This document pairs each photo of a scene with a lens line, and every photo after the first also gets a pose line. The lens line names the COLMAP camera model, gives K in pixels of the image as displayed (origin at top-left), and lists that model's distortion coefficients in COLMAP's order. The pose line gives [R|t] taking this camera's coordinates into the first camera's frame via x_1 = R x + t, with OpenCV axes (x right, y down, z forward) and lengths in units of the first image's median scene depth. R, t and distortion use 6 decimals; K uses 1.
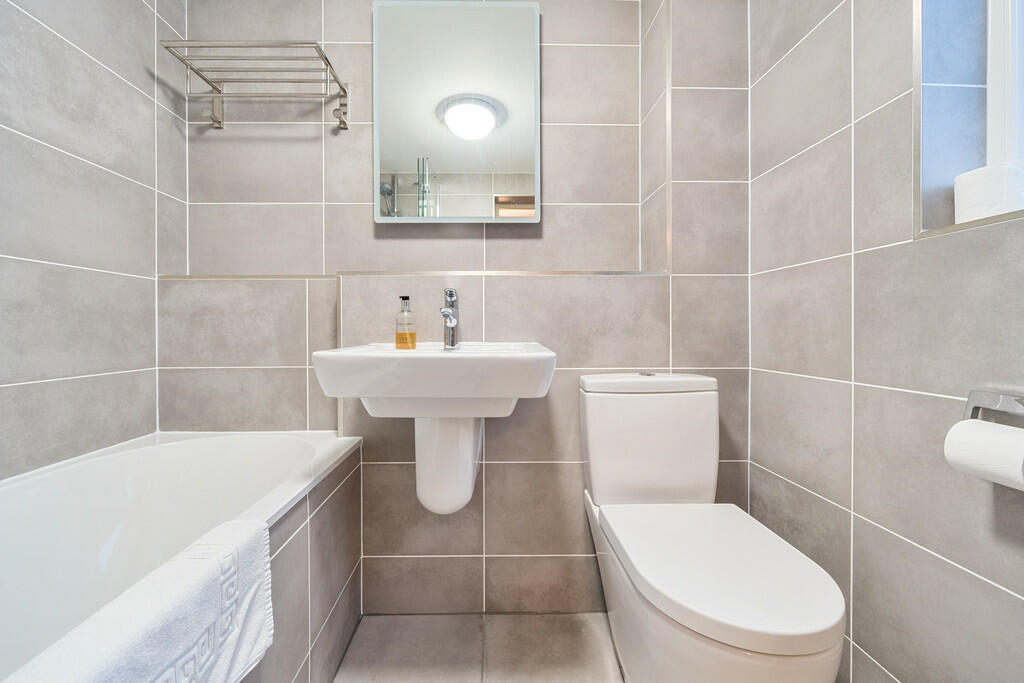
lens RADIAL K [[399.3, 0, 513.3], [0, 399.3, 330.1], [0, 0, 1]] dist [0.001639, 0.000062]
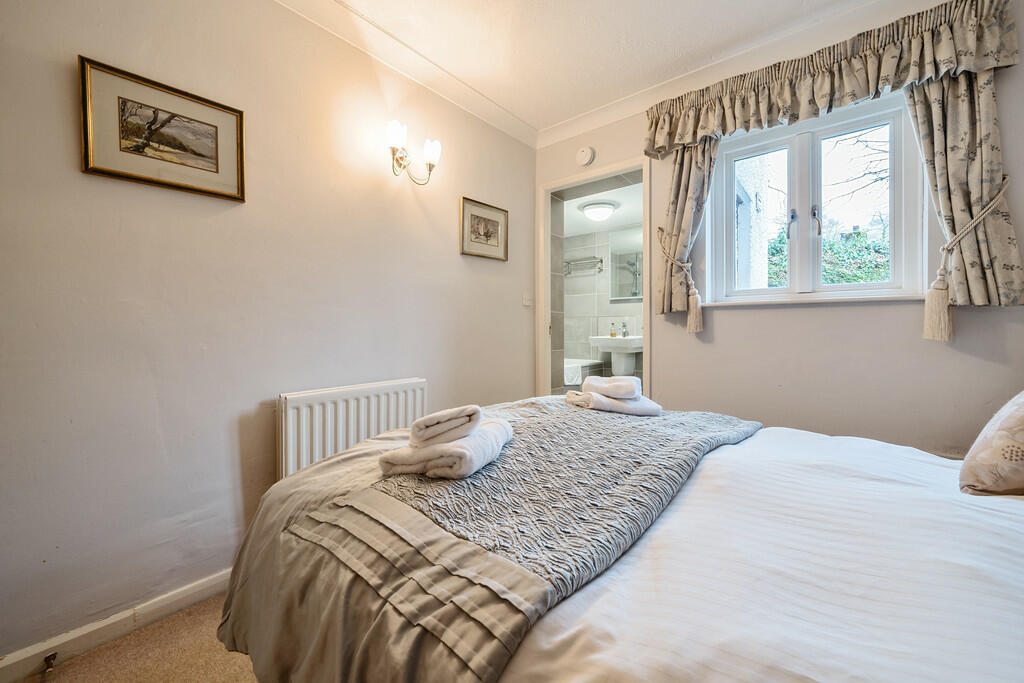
lens RADIAL K [[399.3, 0, 513.3], [0, 399.3, 330.1], [0, 0, 1]] dist [0.001639, 0.000062]
pose [[0.758424, 0.005027, -0.651742, 1.424363], [-0.003001, 0.999987, 0.004221, -0.033060], [0.651754, -0.001246, 0.758429, -2.403648]]
